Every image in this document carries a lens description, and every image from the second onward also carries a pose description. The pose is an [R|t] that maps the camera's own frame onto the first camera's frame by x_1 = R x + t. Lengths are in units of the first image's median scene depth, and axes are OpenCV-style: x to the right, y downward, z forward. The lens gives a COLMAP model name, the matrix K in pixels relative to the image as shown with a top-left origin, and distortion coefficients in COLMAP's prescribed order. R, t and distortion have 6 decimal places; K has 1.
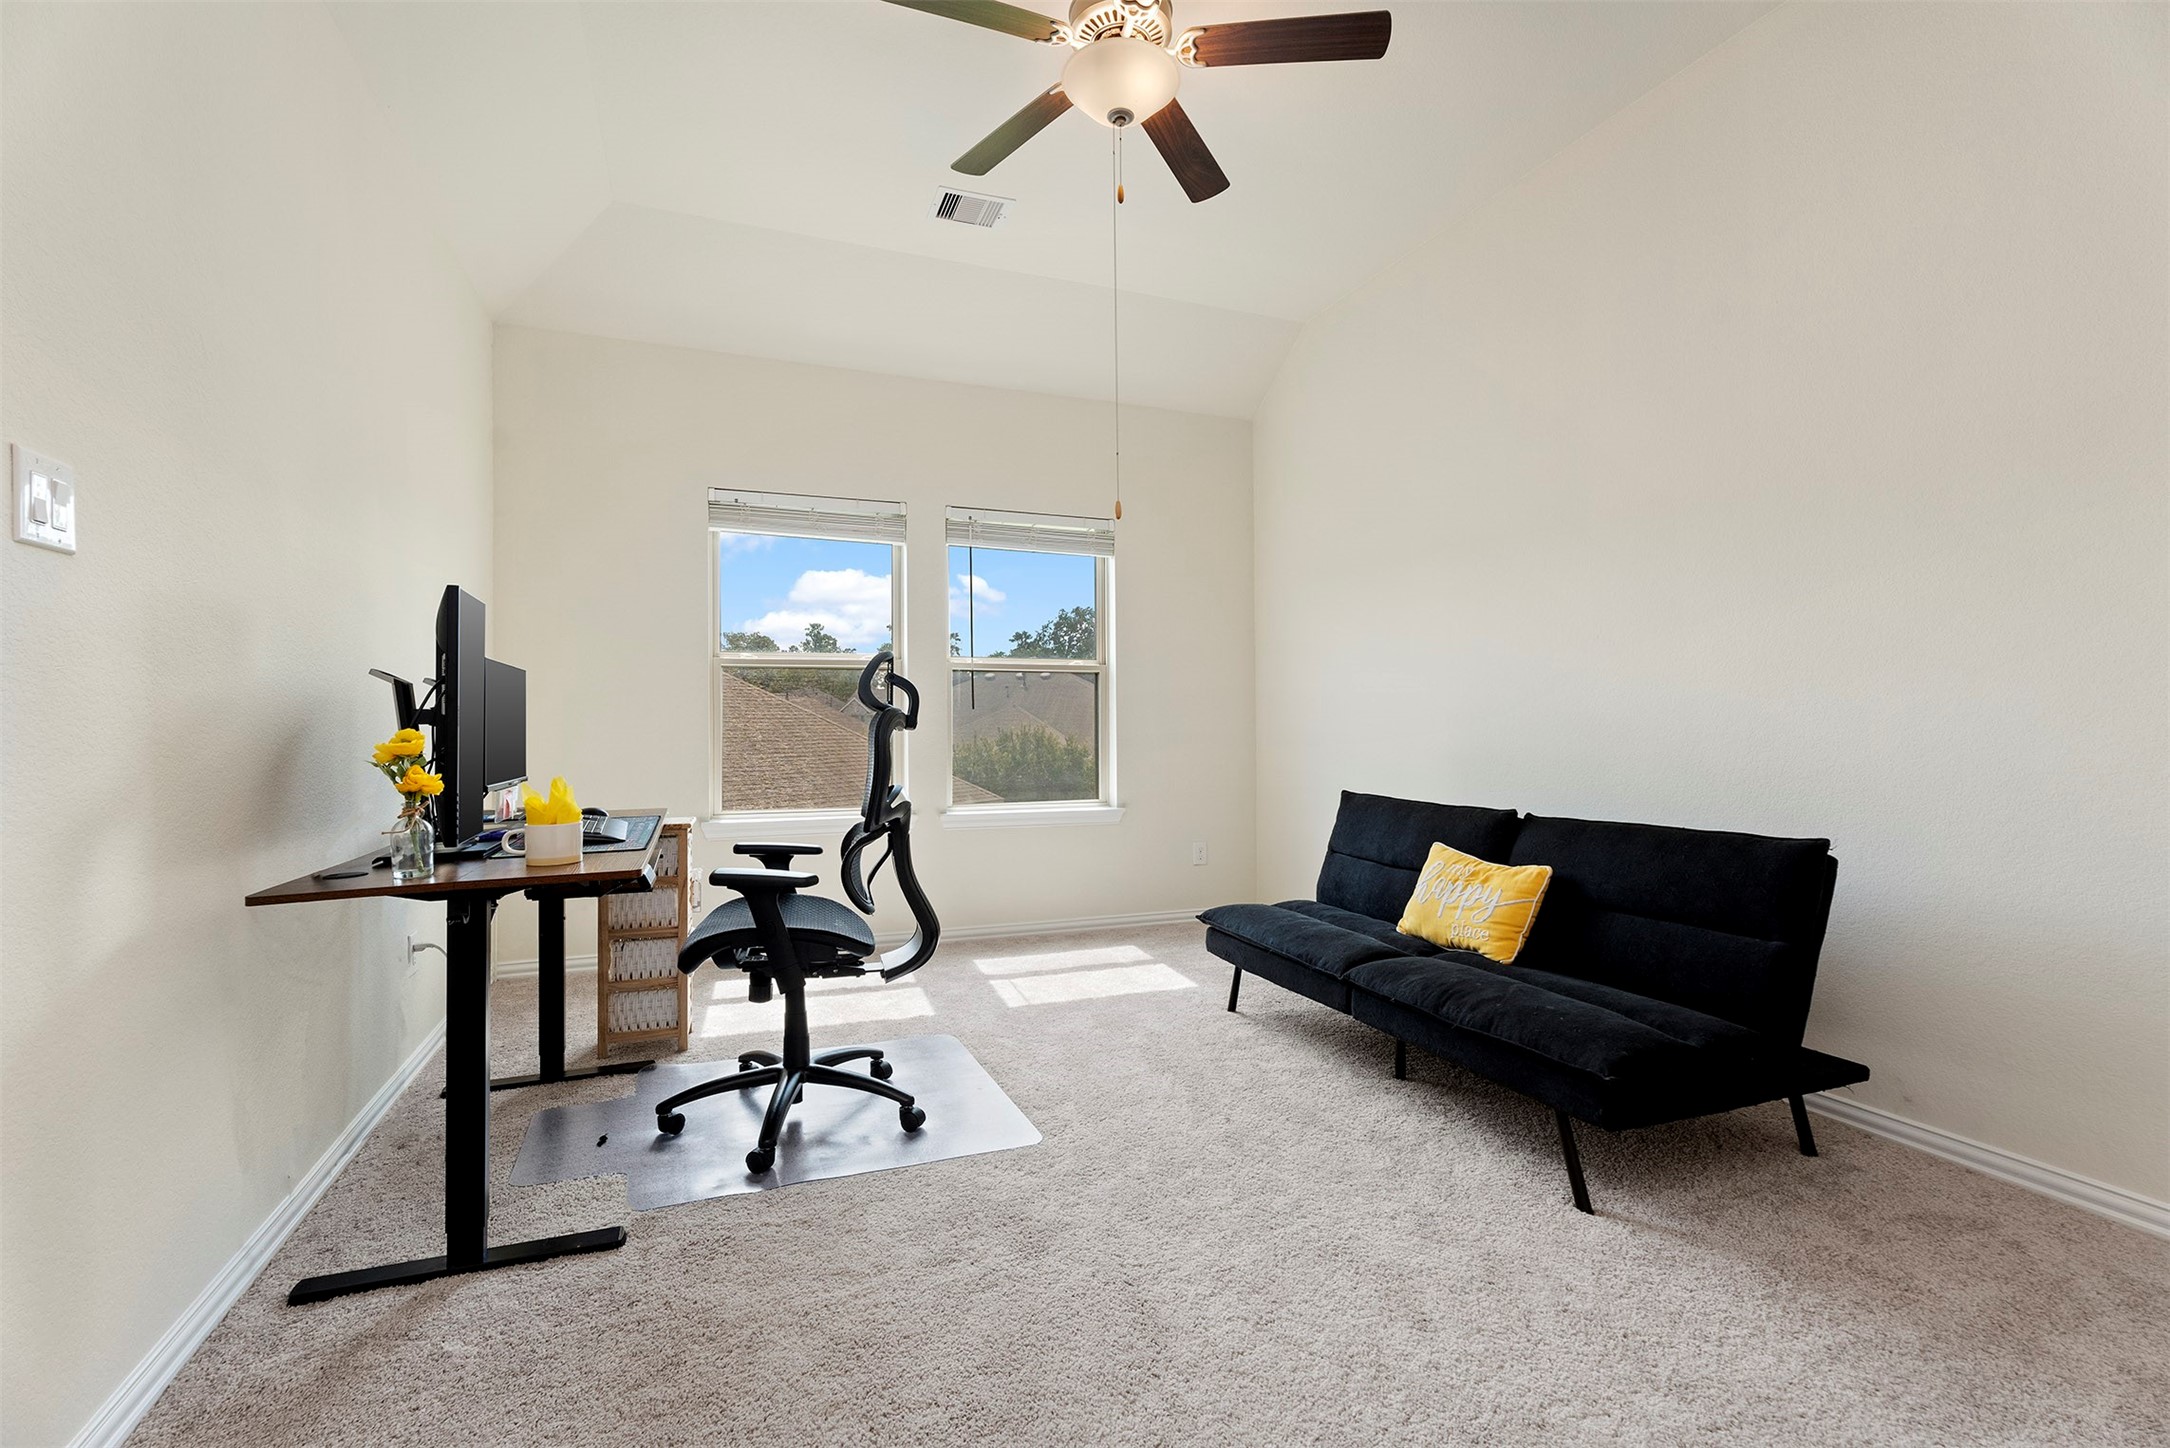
lens RADIAL K [[981.4, 0, 1074.1], [0, 981.4, 727.0], [0, 0, 1]] dist [0.000340, 0.000077]
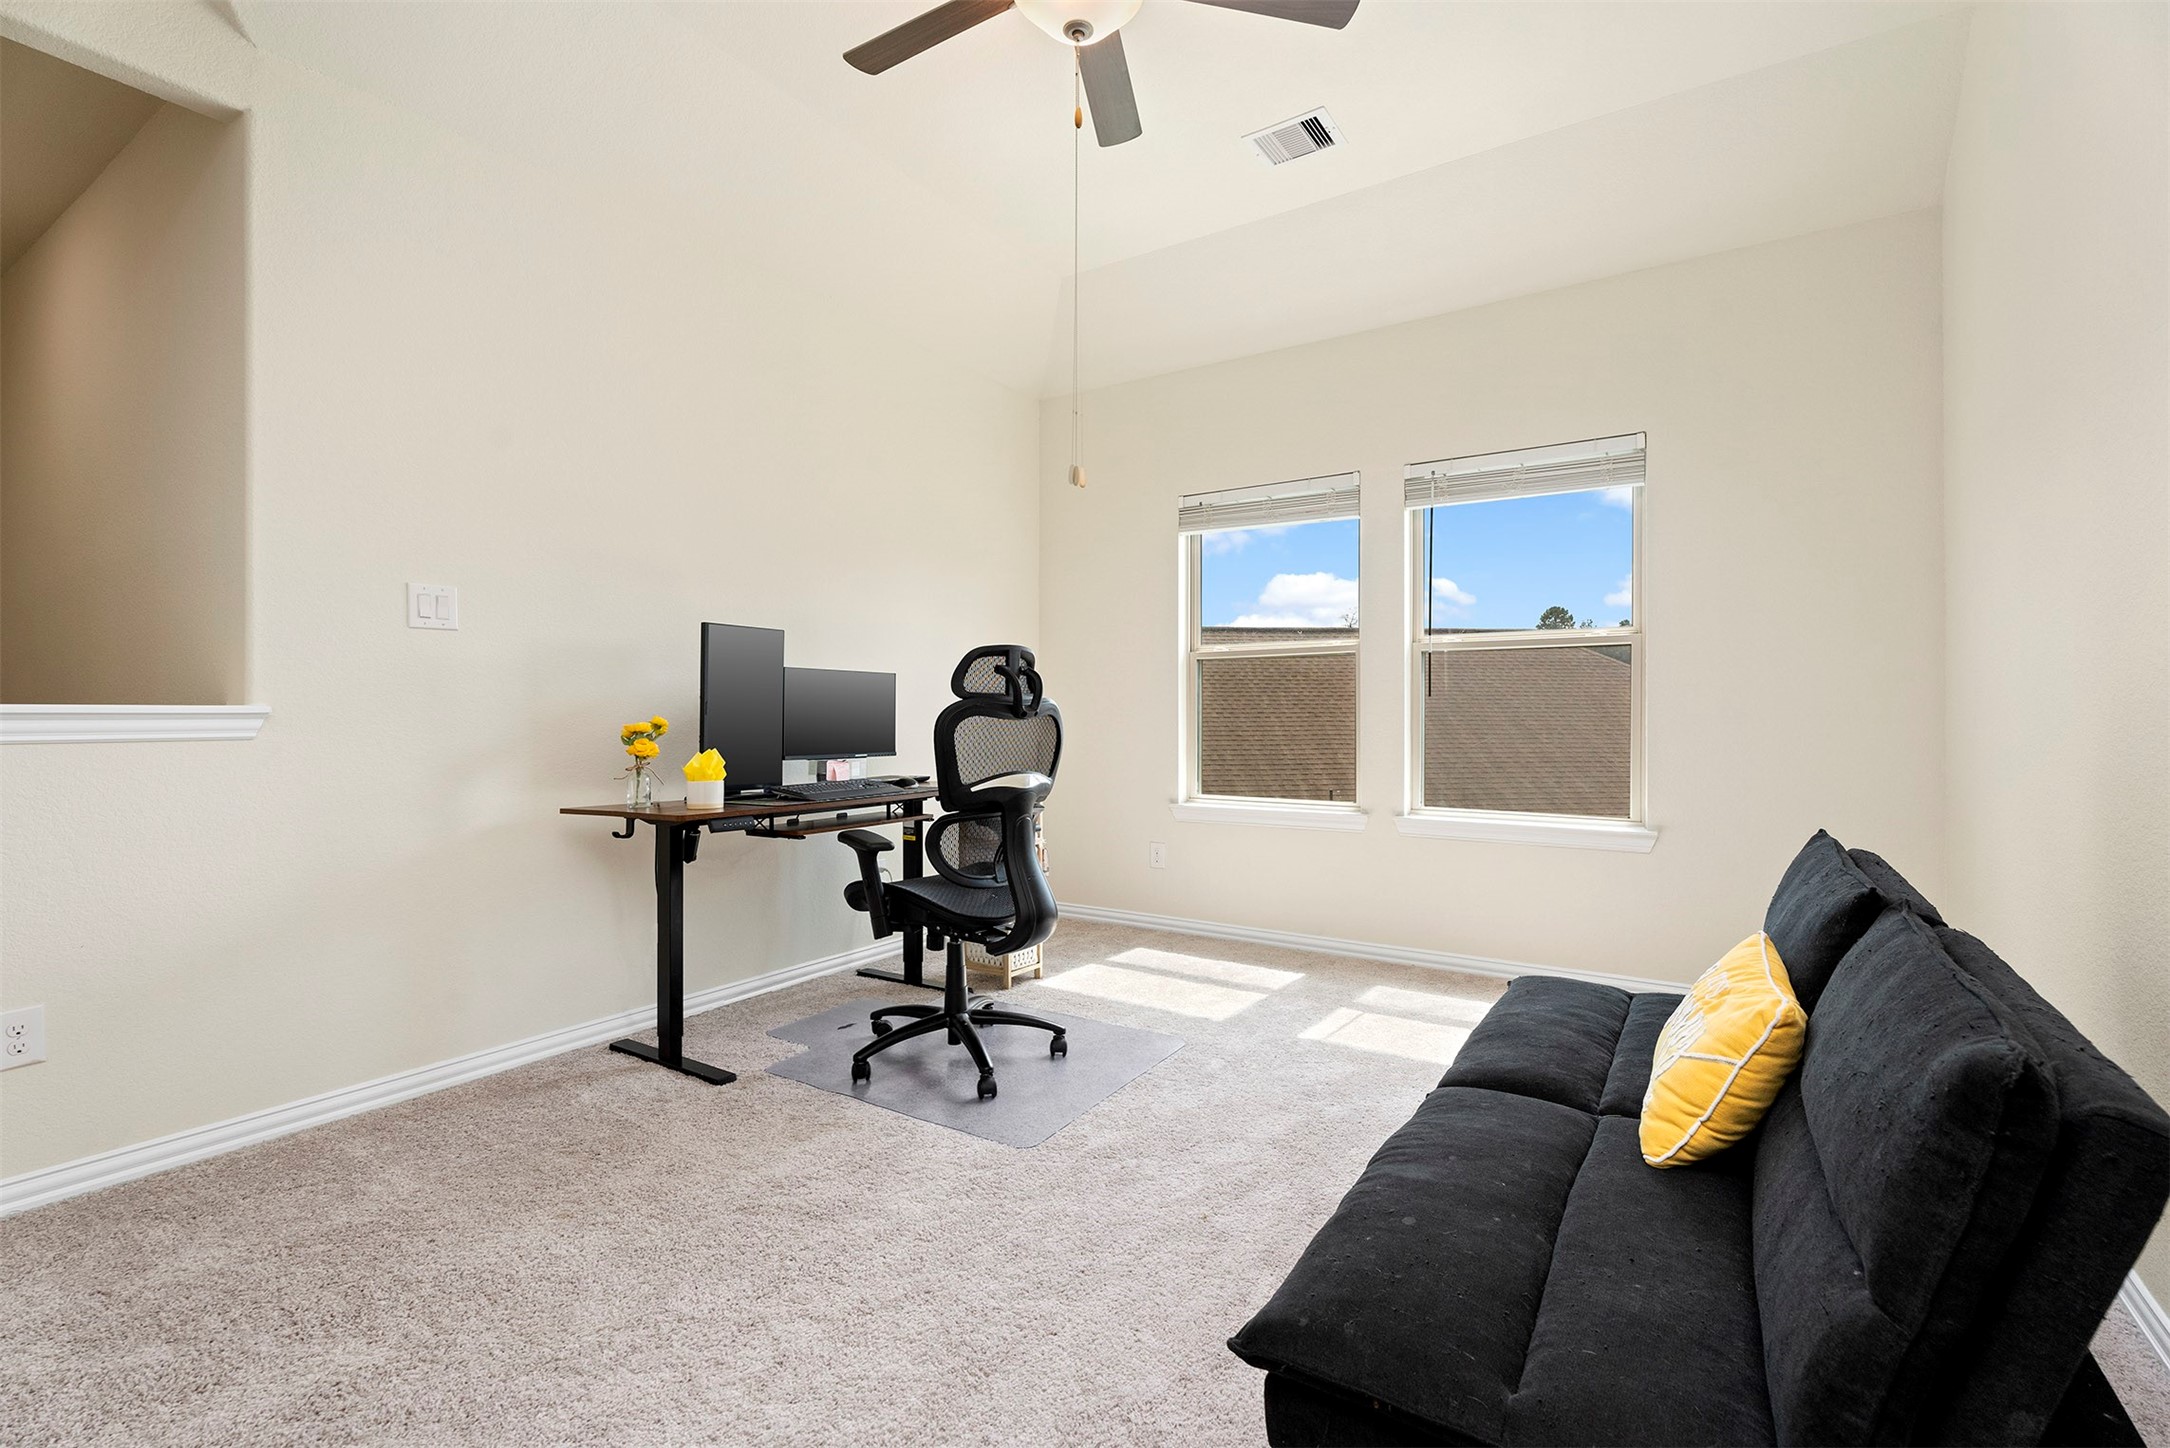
lens RADIAL K [[981.4, 0, 1074.1], [0, 981.4, 727.0], [0, 0, 1]] dist [0.000340, 0.000077]
pose [[0.584639, 0.011242, -0.811216, 0.431246], [-0.005353, 0.999936, 0.009999, 0.000581], [0.811276, -0.001504, 0.584661, 0.265942]]
